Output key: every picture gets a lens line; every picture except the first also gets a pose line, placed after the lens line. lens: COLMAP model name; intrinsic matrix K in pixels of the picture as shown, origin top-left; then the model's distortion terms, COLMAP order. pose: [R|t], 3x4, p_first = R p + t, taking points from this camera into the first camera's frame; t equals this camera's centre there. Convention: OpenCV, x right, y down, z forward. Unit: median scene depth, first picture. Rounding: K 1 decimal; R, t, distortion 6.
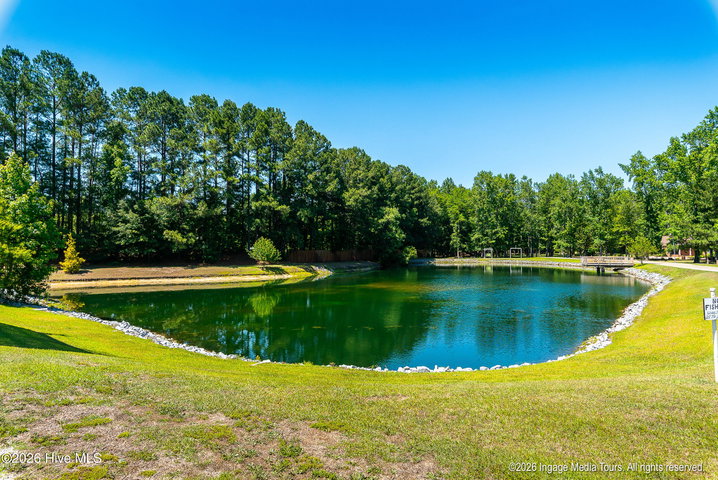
lens RADIAL K [[431.7, 0, 360.0], [0, 431.7, 240.6], [0, 0, 1]] dist [0.017610, -0.002196]
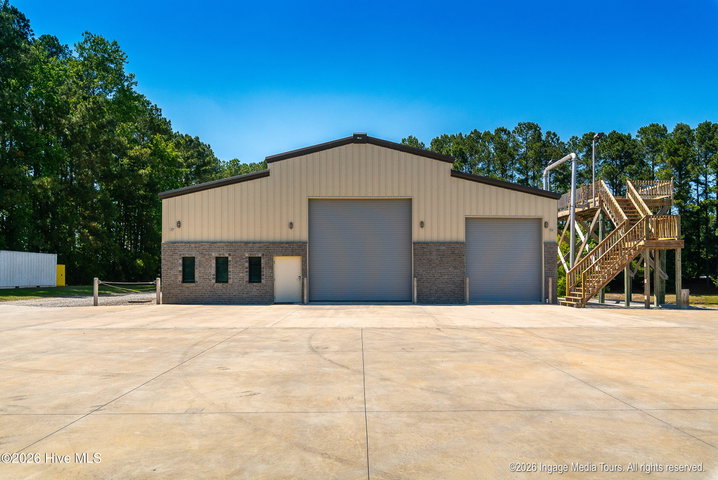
lens RADIAL K [[486.6, 0, 355.7], [0, 486.6, 275.3], [0, 0, 1]] dist [-0.000783, -0.000538]
pose [[0.689820, -0.001572, -0.723979, -0.010507], [0.010248, 0.999919, 0.007593, -0.001037], [0.723909, -0.012658, 0.689780, -0.161337]]
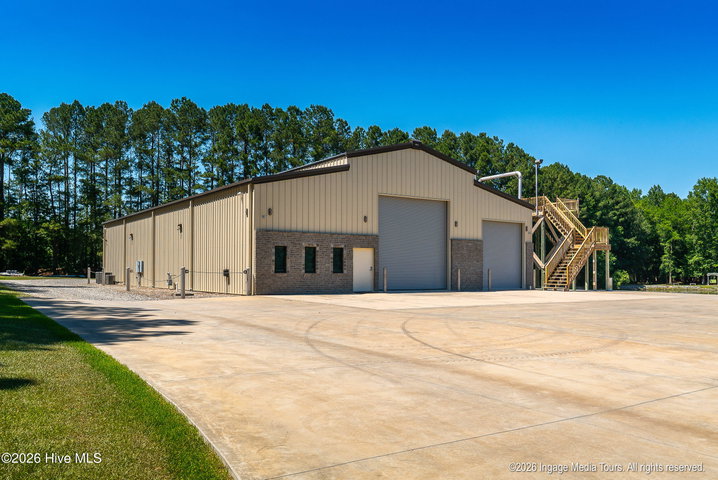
lens RADIAL K [[601.6, 0, 370.3], [0, 601.6, 263.0], [0, 0, 1]] dist [0.016494, 0.003433]
pose [[0.977169, 0.005194, -0.212400, -0.100785], [-0.004858, 0.999986, 0.002103, -0.001585], [0.212408, -0.001023, 0.977181, -0.278494]]
